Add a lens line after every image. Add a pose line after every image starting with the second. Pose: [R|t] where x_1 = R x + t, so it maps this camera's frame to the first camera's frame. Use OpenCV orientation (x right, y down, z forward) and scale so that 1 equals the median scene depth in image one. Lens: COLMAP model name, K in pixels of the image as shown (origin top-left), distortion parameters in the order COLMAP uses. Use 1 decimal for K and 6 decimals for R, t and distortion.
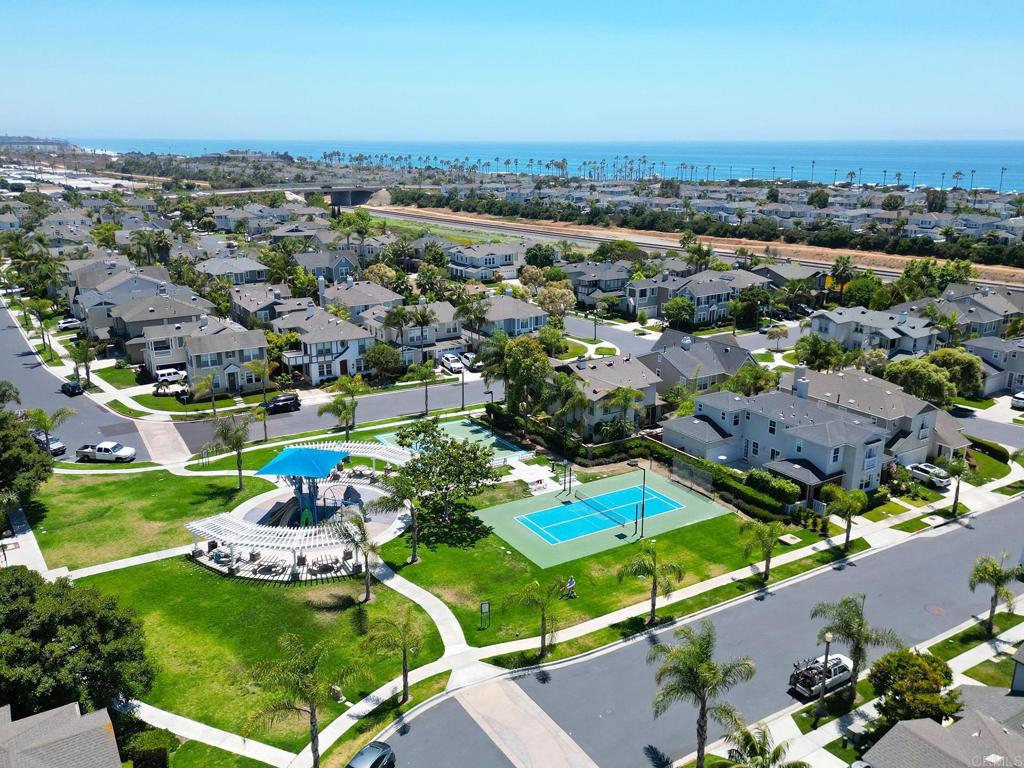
lens RADIAL K [[835.7, 0, 516.2], [0, 835.7, 383.3], [0, 0, 1]] dist [0.081203, -0.086634]
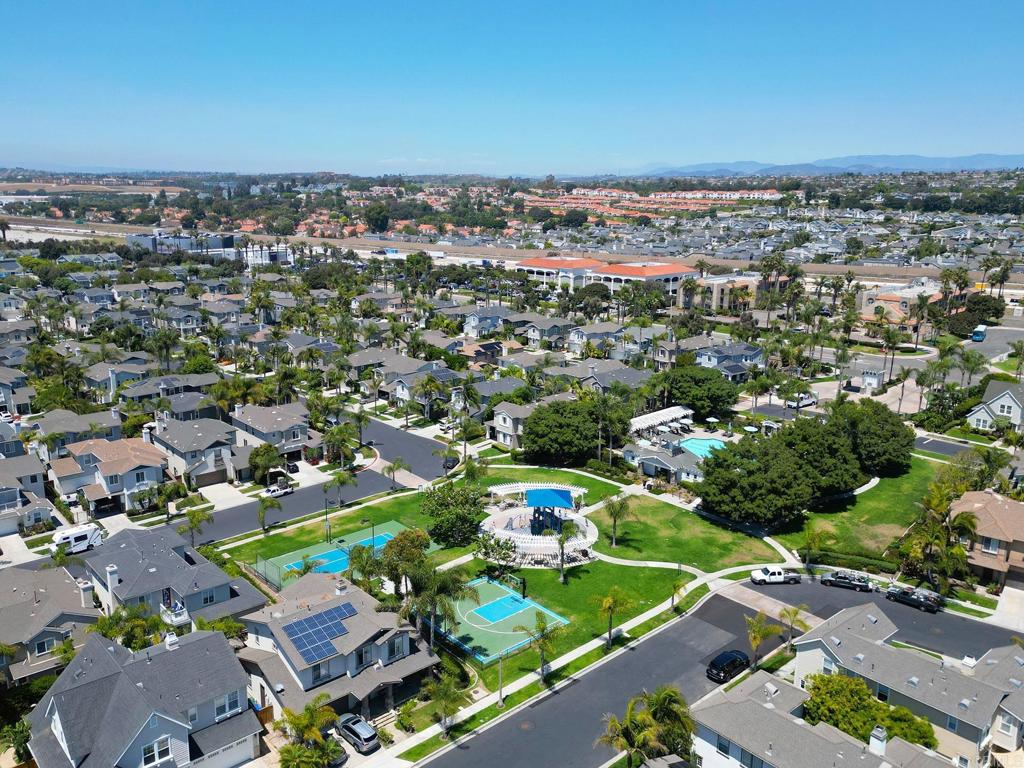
lens RADIAL K [[835.7, 0, 510.2], [0, 835.7, 382.7], [0, 0, 1]] dist [0.081203, -0.086634]
pose [[-0.988498, 0.020919, -0.149783, 0.044250], [-0.055344, 0.871657, 0.486981, -0.860273], [0.140747, 0.489669, -0.860474, 2.272649]]
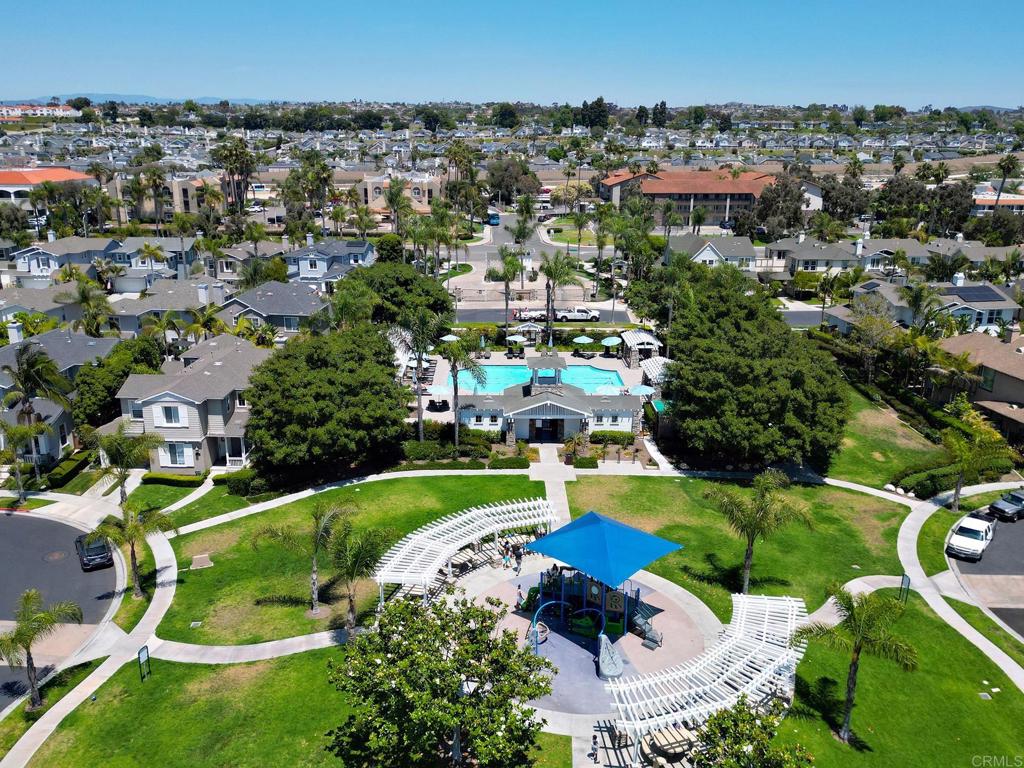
lens RADIAL K [[835.7, 0, 511.5], [0, 835.7, 384.2], [0, 0, 1]] dist [0.081203, -0.086634]
pose [[-0.562054, 0.228536, -0.794900, 0.255173], [-0.238438, 0.875497, 0.420301, -0.261566], [0.791986, 0.425766, -0.437585, 1.200805]]
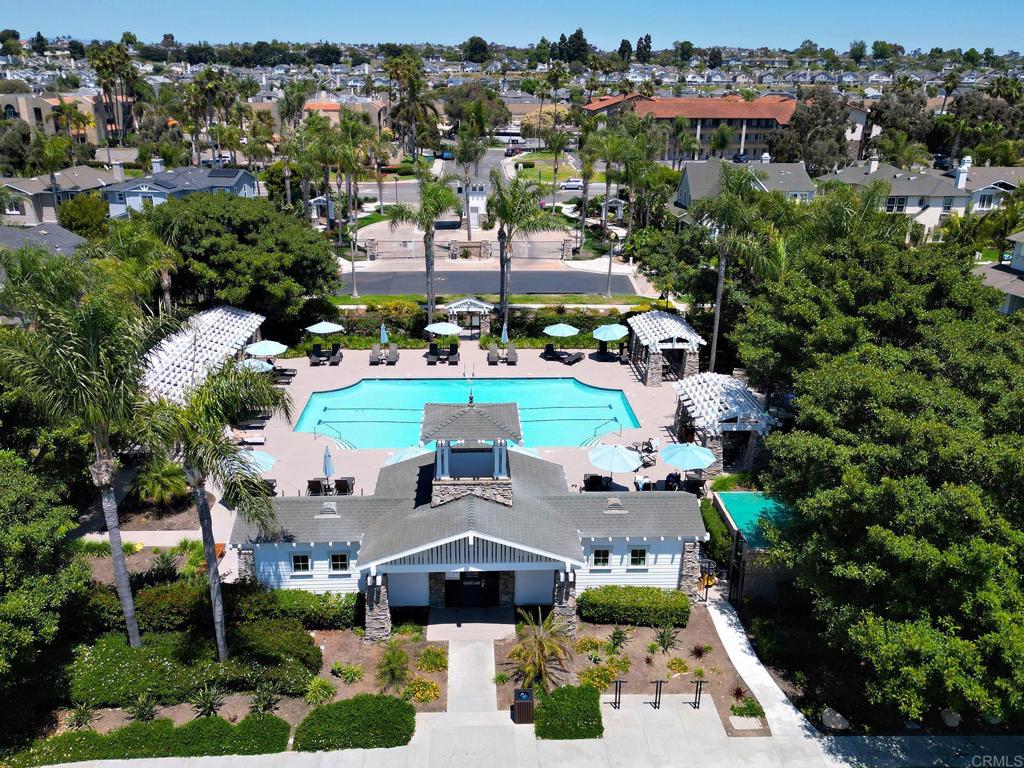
lens RADIAL K [[835.7, 0, 511.3], [0, 835.7, 381.3], [0, 0, 1]] dist [0.081203, -0.086634]
pose [[-0.540454, 0.272260, -0.796106, -0.272233], [-0.244997, 0.854271, 0.458473, -0.077539], [0.804914, 0.442827, -0.394991, 0.948235]]
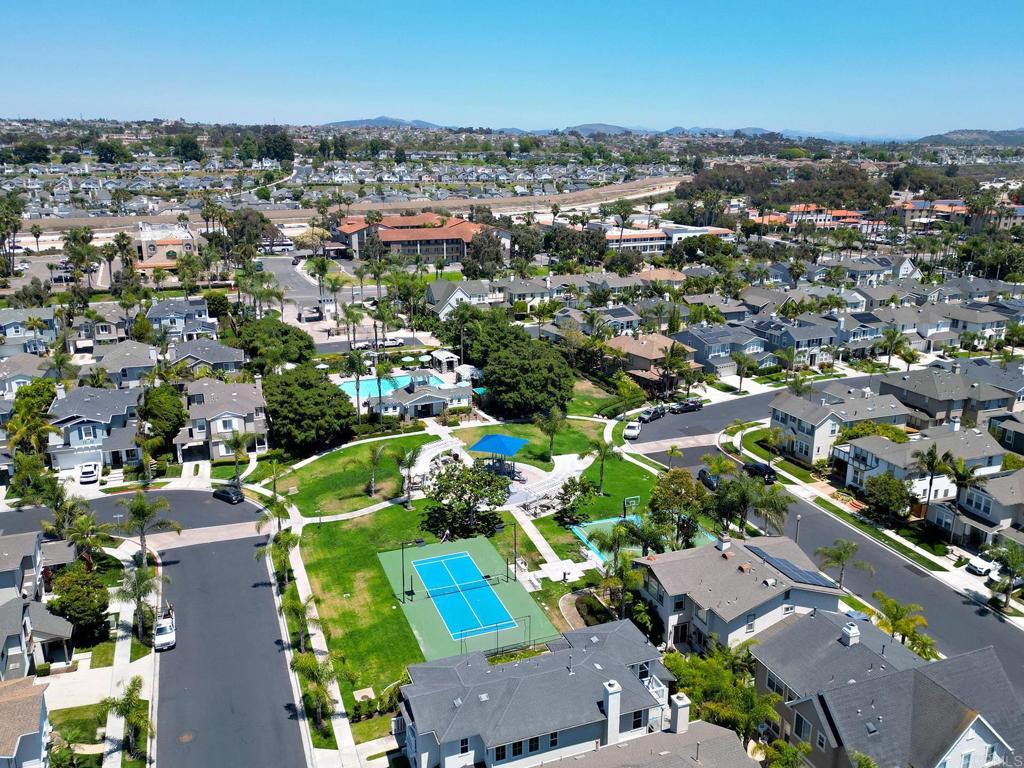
lens RADIAL K [[835.7, 0, 516.4], [0, 835.7, 386.6], [0, 0, 1]] dist [0.081203, -0.086634]
pose [[-0.201232, 0.263790, -0.943356, 1.111263], [-0.275011, 0.909108, 0.312877, -0.473240], [0.940146, 0.322394, -0.110396, 1.189266]]
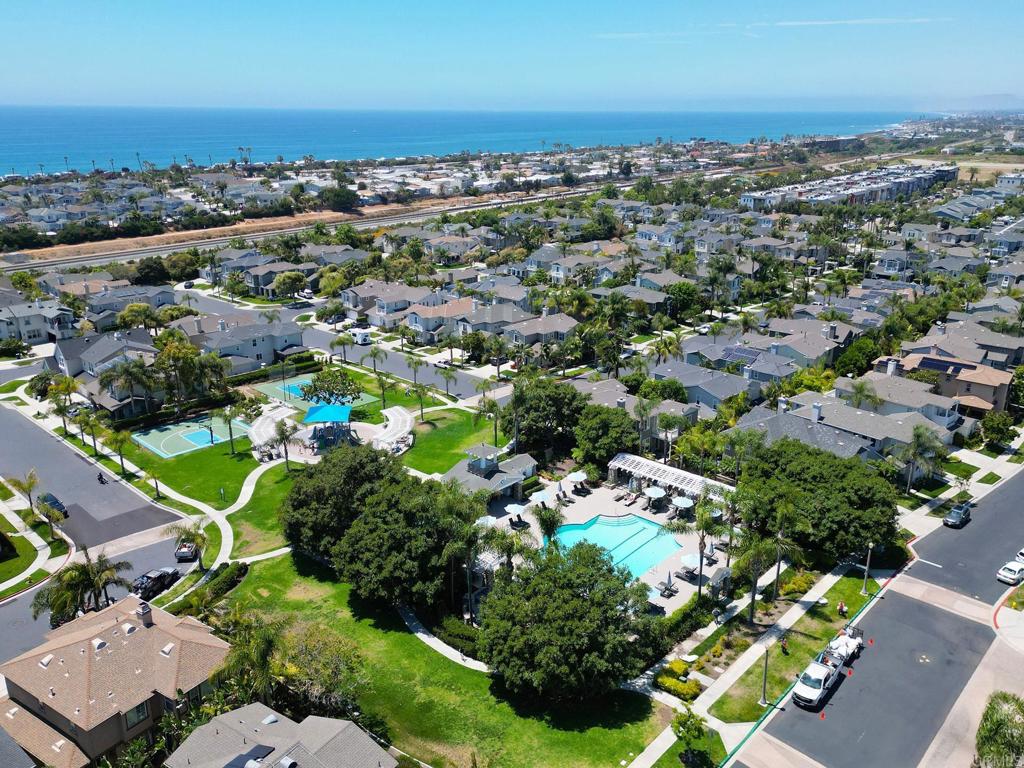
lens RADIAL K [[835.7, 0, 506.9], [0, 835.7, 384.7], [0, 0, 1]] dist [0.081203, -0.086634]
pose [[-0.210159, -0.312713, 0.926307, -1.865329], [0.267698, 0.892851, 0.362154, -0.464932], [-0.940304, 0.324080, -0.103927, 0.848046]]
